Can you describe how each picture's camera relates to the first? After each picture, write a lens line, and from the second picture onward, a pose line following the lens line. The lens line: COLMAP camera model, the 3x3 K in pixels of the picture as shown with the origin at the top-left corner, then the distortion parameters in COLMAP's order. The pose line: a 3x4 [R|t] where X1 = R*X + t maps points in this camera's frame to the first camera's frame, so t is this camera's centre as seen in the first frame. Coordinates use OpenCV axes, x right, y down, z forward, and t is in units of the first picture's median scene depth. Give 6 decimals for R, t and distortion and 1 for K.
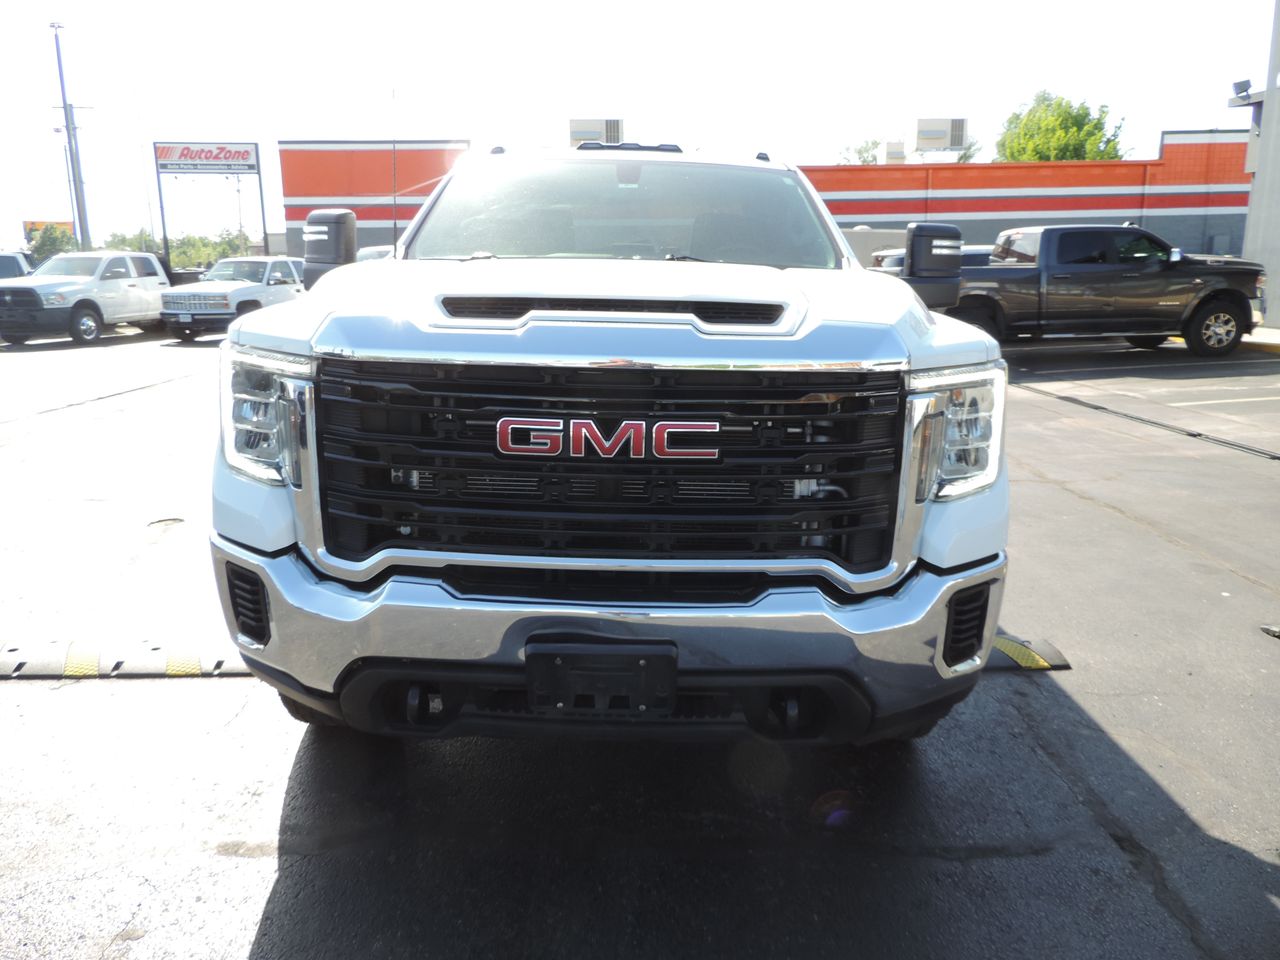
lens RADIAL K [[938.5, 0, 640.0], [0, 938.5, 480.0], [0, 0, 1]] dist [0.010696, -0.003716]
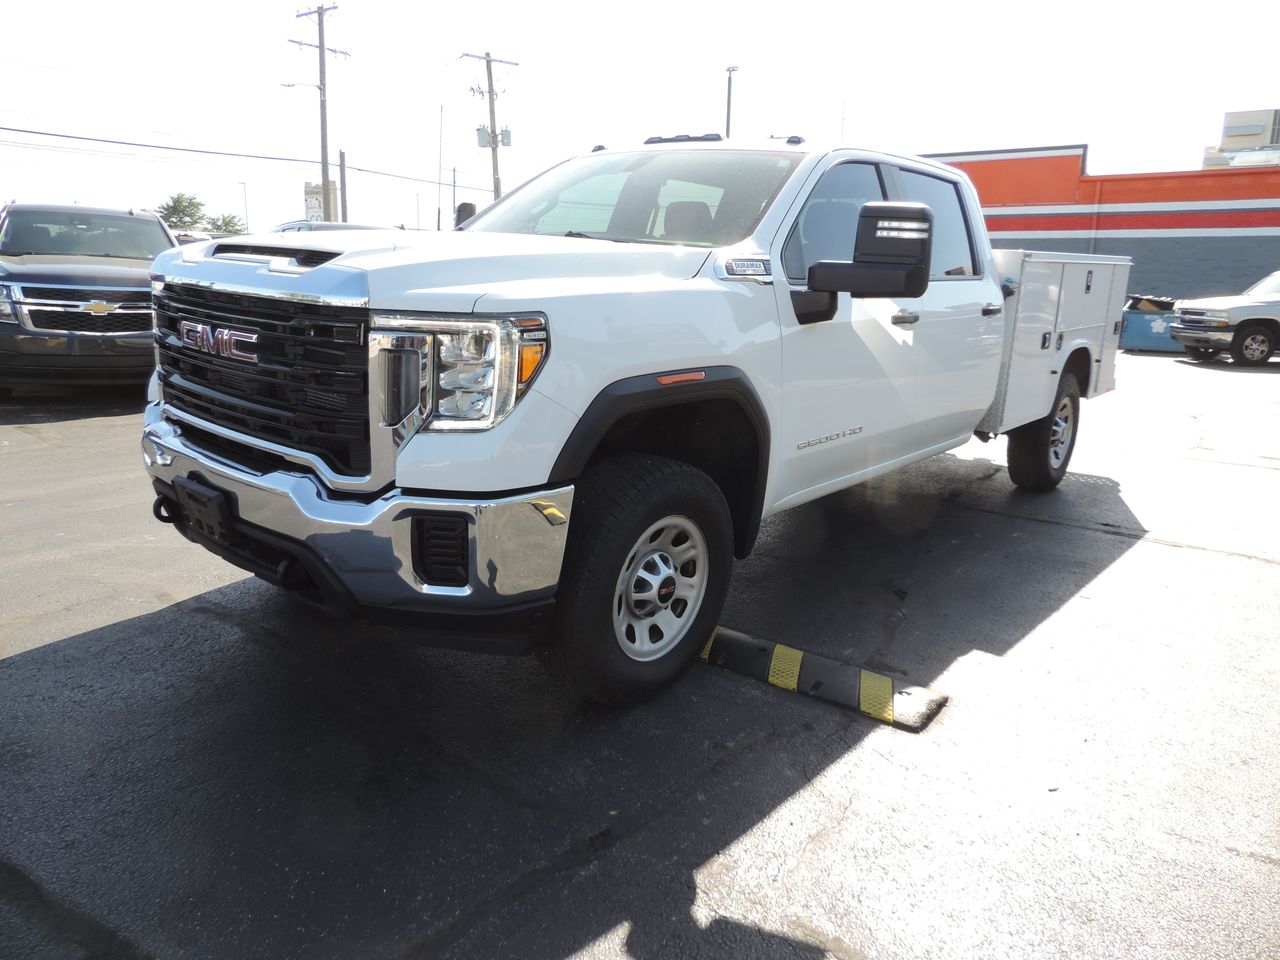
lens RADIAL K [[938.5, 0, 640.0], [0, 938.5, 480.0], [0, 0, 1]] dist [0.010696, -0.003716]
pose [[0.792900, 0.171218, -0.584803, 1.227897], [-0.191222, 0.981148, 0.027992, -0.001862], [0.578571, 0.089632, 0.810692, 0.236365]]
